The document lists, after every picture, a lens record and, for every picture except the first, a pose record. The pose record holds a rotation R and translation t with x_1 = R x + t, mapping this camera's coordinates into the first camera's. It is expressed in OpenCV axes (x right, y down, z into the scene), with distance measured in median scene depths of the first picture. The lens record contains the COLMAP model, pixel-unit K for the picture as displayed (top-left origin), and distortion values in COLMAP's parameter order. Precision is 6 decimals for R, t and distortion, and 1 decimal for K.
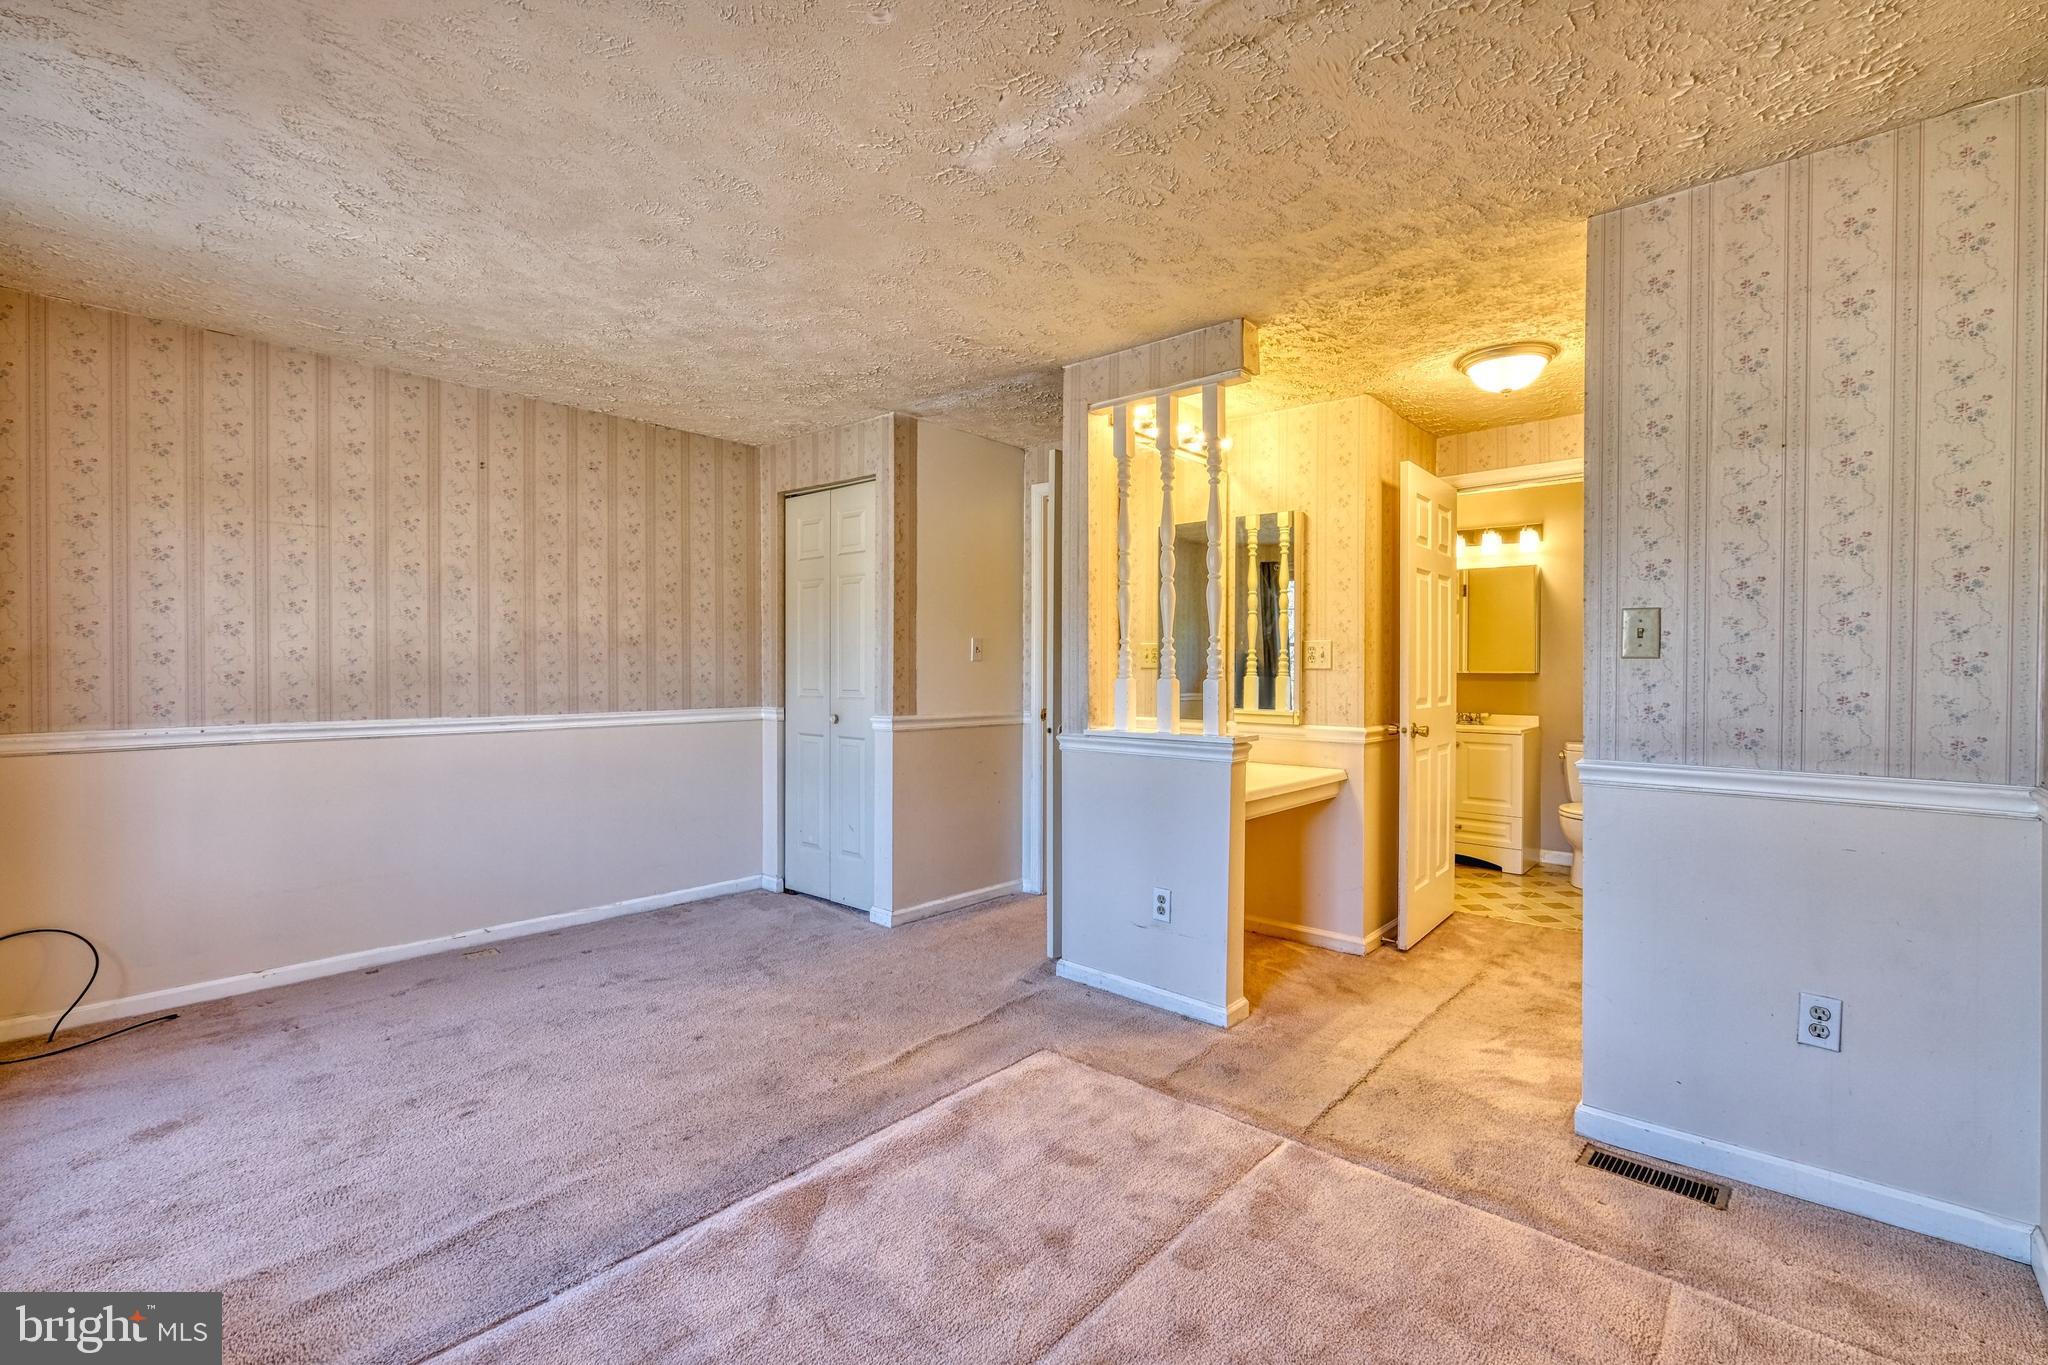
lens RADIAL K [[891.0, 0, 1038.6], [0, 891.0, 673.5], [0, 0, 1]] dist [-0.007032, 0.001204]
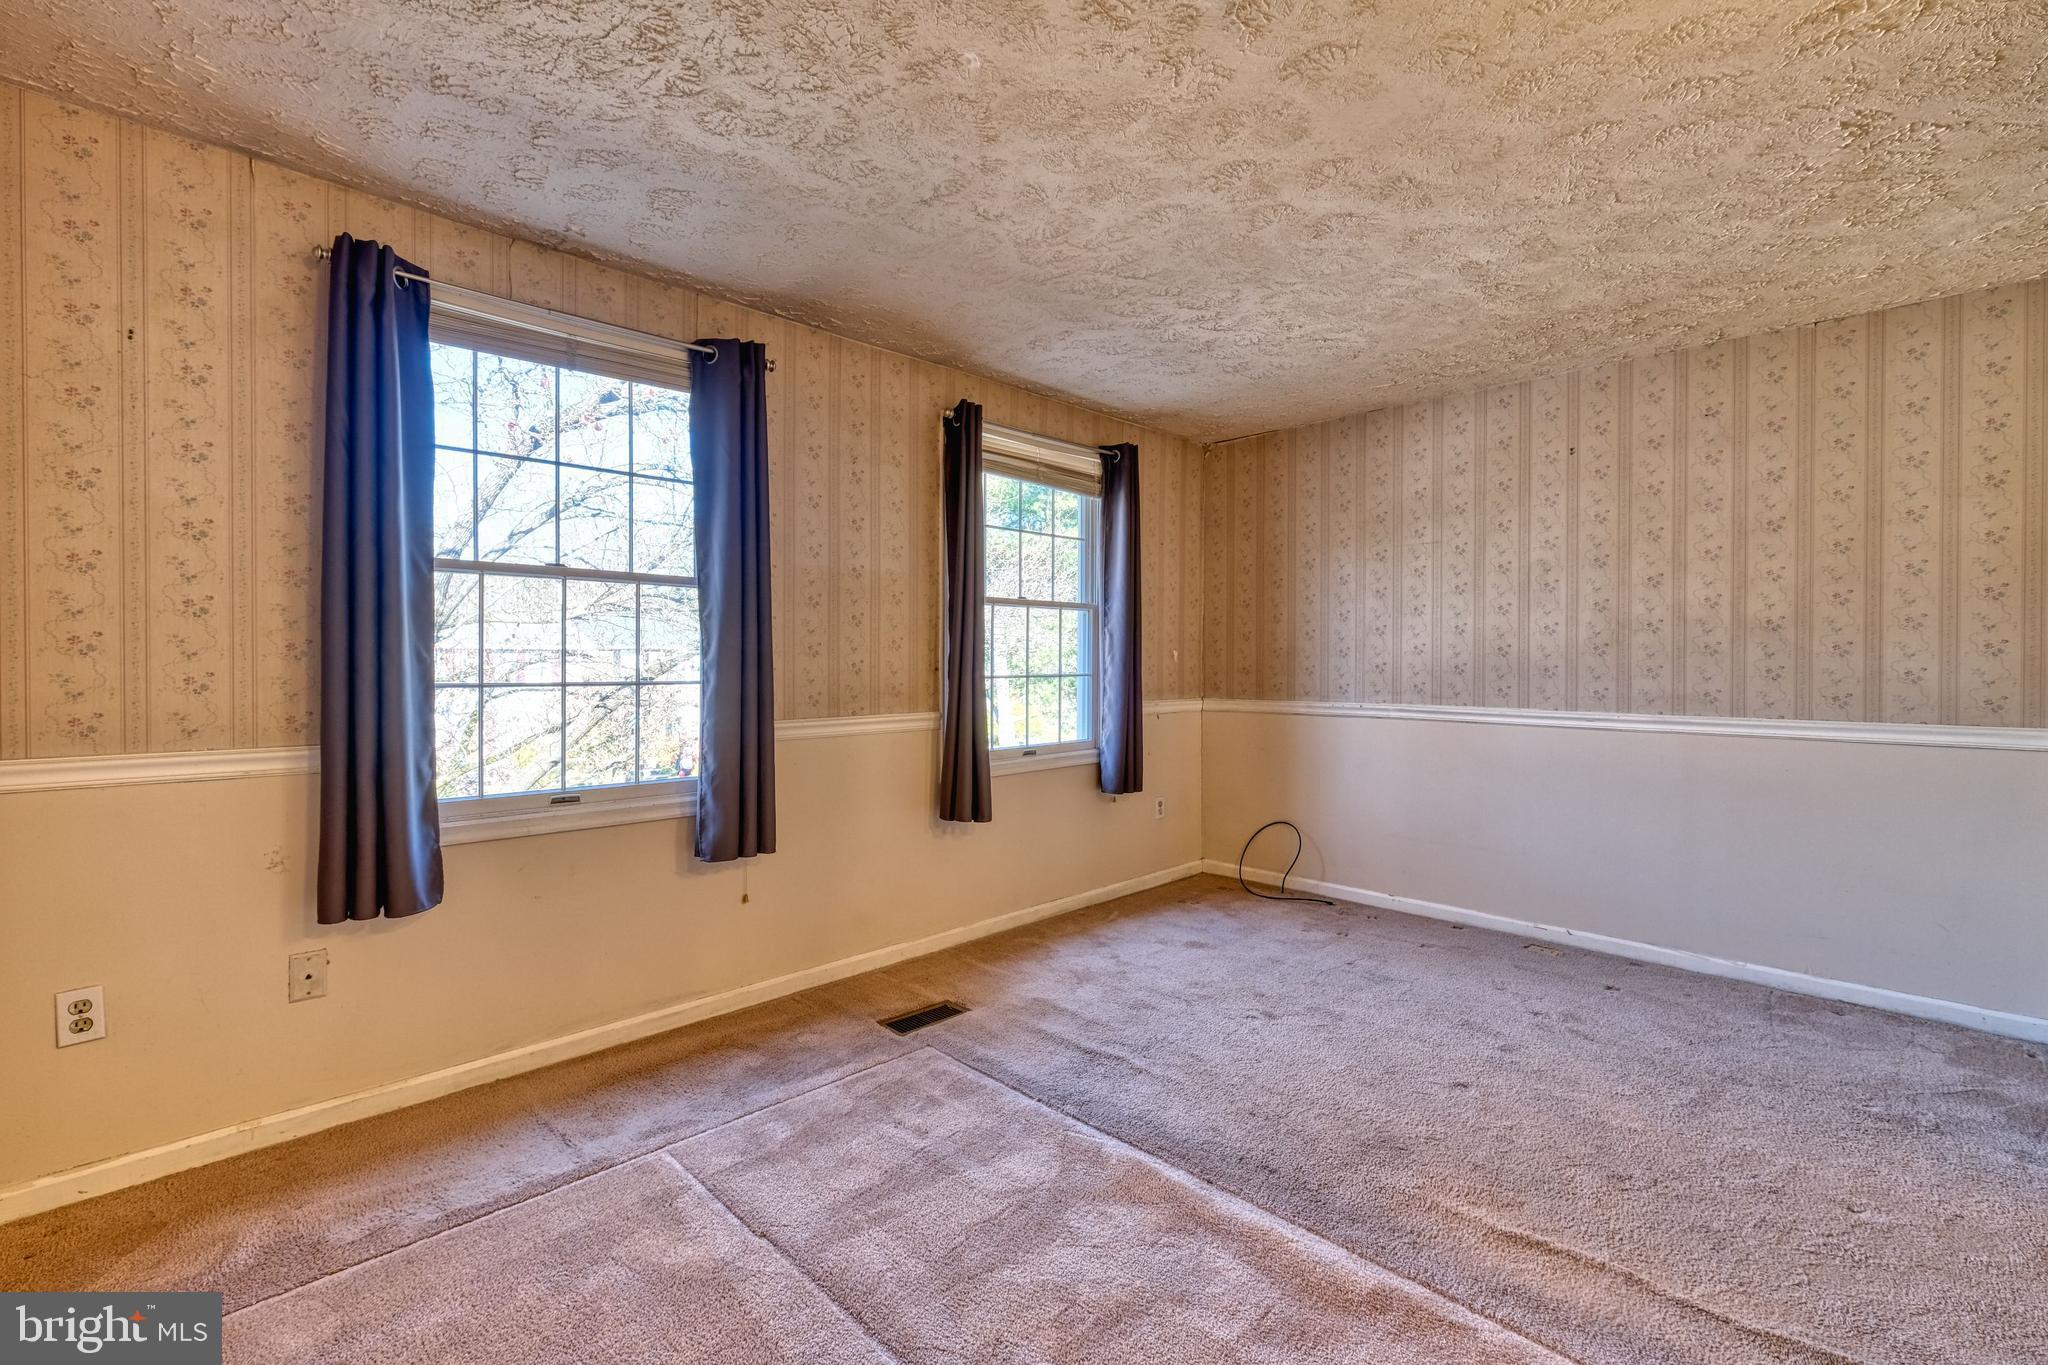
lens RADIAL K [[891.0, 0, 1034.4], [0, 891.0, 674.7], [0, 0, 1]] dist [-0.007032, 0.001204]
pose [[-0.076027, 0.013361, -0.997016, 0.408262], [-0.010685, 0.999842, 0.014213, 0.001602], [0.997048, 0.011733, -0.075872, 0.520813]]
